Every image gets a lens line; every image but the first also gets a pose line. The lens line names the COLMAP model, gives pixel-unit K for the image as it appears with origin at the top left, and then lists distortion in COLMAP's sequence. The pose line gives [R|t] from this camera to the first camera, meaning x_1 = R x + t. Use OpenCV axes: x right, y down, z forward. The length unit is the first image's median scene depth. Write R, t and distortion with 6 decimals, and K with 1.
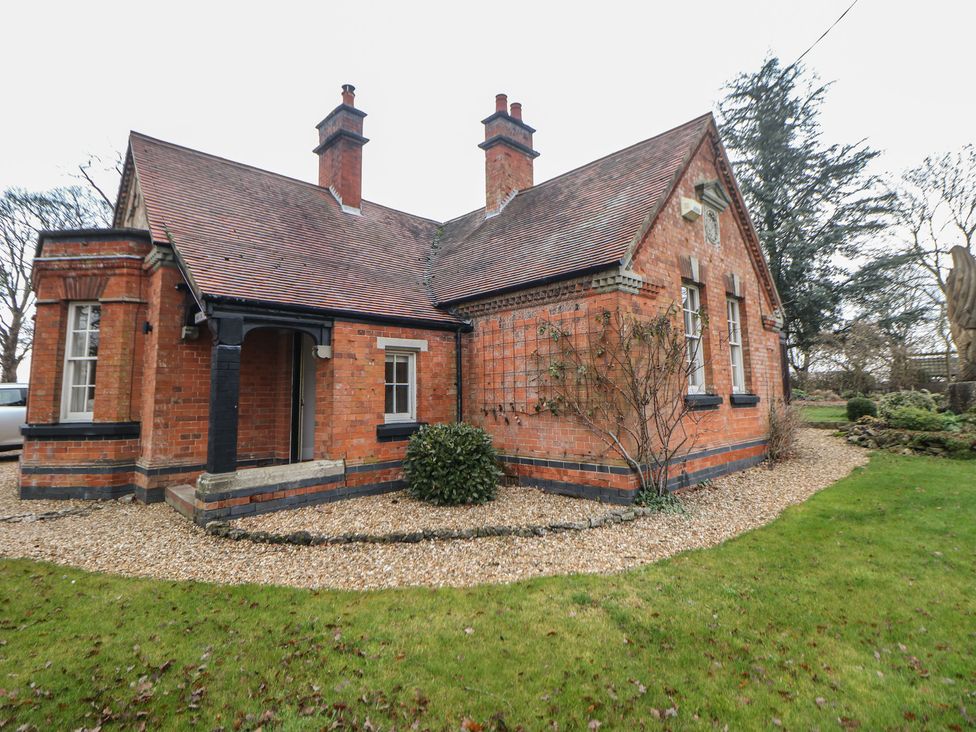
lens RADIAL K [[499.0, 0, 489.3], [0, 499.0, 351.7], [0, 0, 1]] dist [-0.021331, -0.001155]
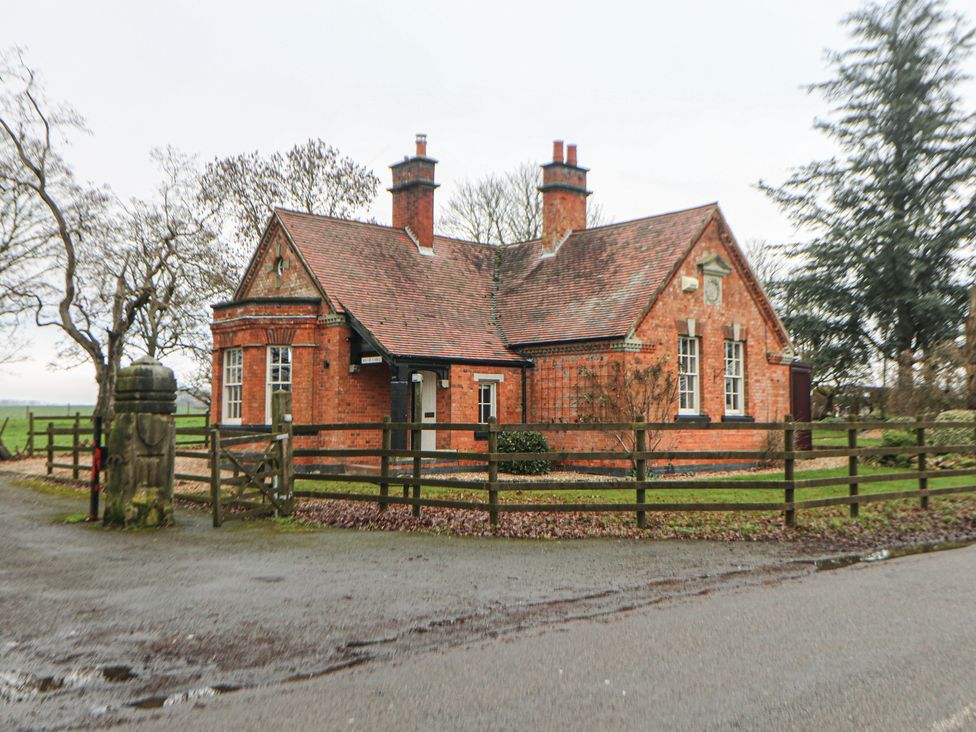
lens RADIAL K [[954.2, 0, 488.0], [0, 954.2, 366.0], [0, 0, 1]] dist [-0.065585, 0.001238]
pose [[0.998852, 0.019375, -0.043812, -0.046919], [-0.017815, 0.999203, 0.035720, -0.145398], [0.044469, -0.034898, 0.998401, -1.789479]]
